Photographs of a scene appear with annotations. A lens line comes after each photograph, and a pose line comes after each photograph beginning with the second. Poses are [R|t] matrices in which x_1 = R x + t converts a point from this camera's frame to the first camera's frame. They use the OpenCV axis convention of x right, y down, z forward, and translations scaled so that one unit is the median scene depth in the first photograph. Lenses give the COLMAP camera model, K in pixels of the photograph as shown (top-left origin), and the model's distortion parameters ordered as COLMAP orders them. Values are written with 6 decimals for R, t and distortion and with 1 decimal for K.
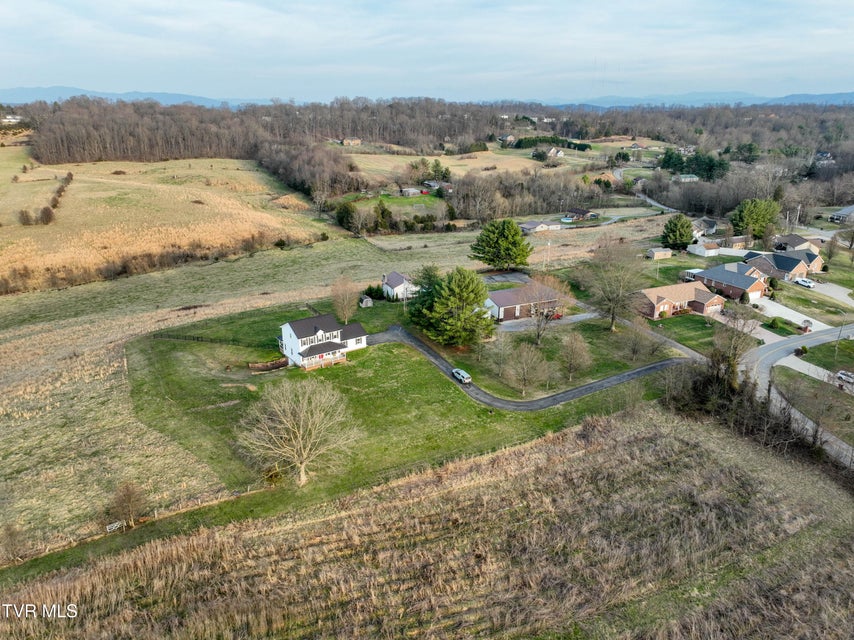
lens RADIAL K [[598.8, 0, 432.8], [0, 598.8, 316.3], [0, 0, 1]] dist [0.008187, 0.006304]
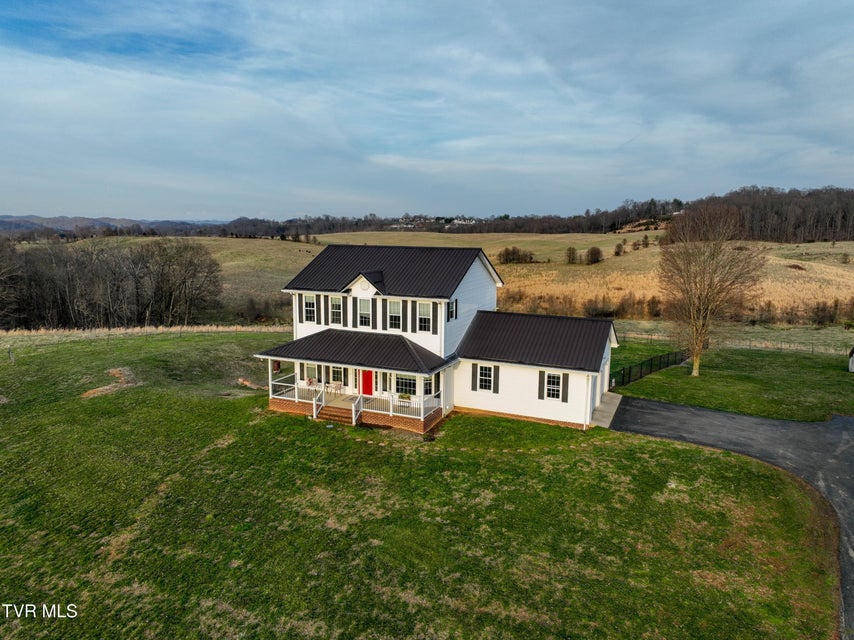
lens RADIAL K [[598.8, 0, 432.8], [0, 598.8, 316.3], [0, 0, 1]] dist [0.008187, 0.006304]
pose [[0.499505, 0.121770, -0.857710, 0.015971], [-0.286820, 0.957479, -0.031101, 0.013308], [0.817452, 0.261544, 0.513192, 0.306451]]
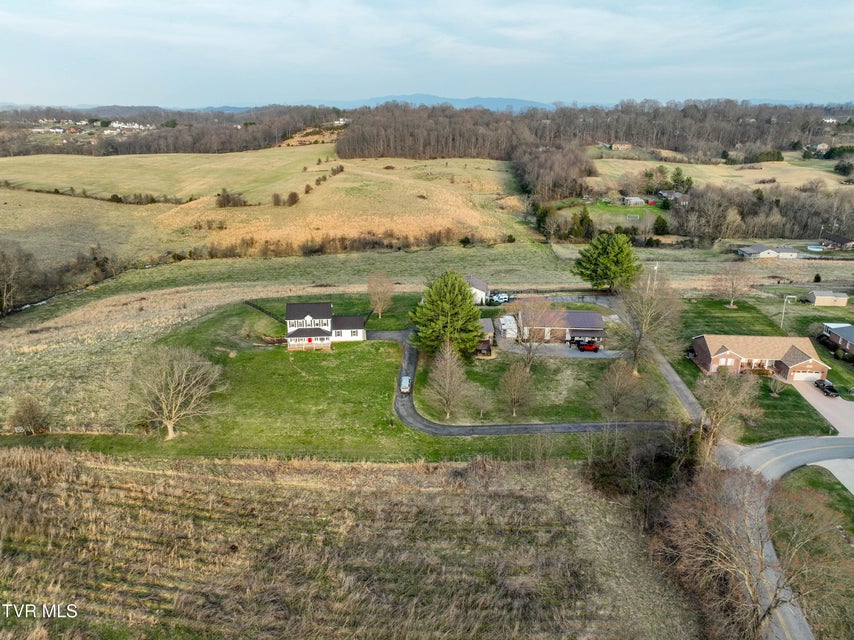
lens RADIAL K [[598.8, 0, 432.8], [0, 598.8, 316.3], [0, 0, 1]] dist [0.008187, 0.006304]
pose [[0.873989, 0.157397, -0.459749, 0.169635], [-0.160090, 0.986537, 0.033413, -0.015888], [0.458818, 0.044398, 0.887420, 0.052451]]
